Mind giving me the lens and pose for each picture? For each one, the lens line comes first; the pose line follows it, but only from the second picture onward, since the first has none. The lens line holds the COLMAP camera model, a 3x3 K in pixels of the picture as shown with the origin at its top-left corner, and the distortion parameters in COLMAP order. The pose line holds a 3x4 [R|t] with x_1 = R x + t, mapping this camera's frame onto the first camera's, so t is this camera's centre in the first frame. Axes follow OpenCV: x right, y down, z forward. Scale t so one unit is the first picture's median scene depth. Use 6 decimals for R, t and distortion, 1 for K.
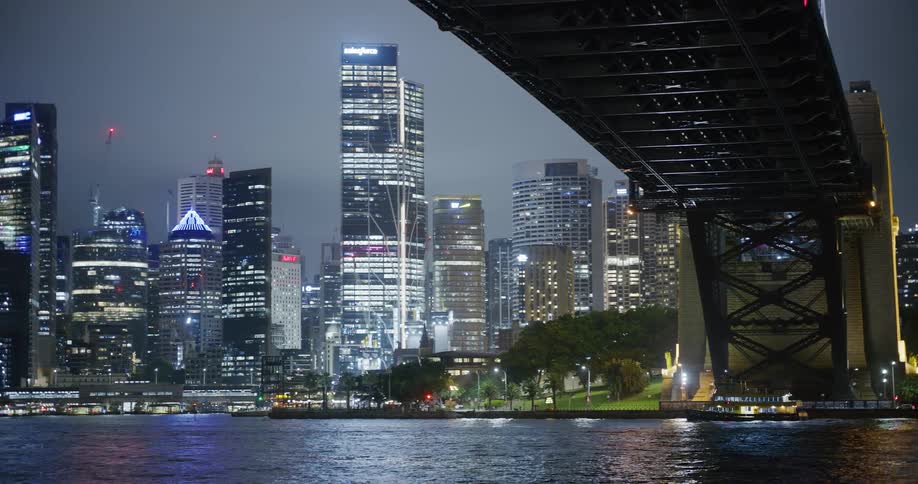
lens RADIAL K [[1960.5, 0, 459.0], [0, 1960.5, 242.4], [0, 0, 1]] dist [0.033283, 0.000000]
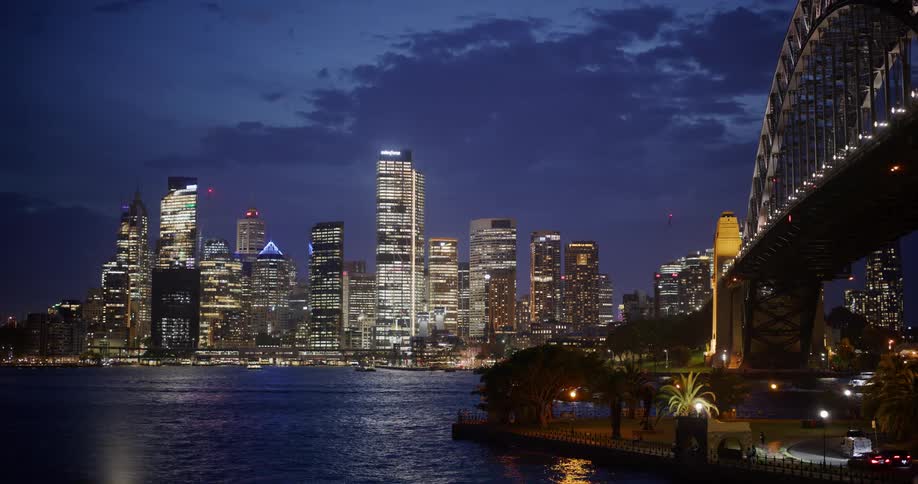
lens RADIAL K [[1253.8, 0, 460.0], [0, 1253.8, 239.1], [0, 0, 1]] dist [-0.048473, 0.000000]
pose [[0.993958, 0.020710, 0.107792, -0.106618], [-0.019599, 0.999743, -0.011356, -0.011462], [-0.108000, 0.009175, 0.994109, -0.089431]]
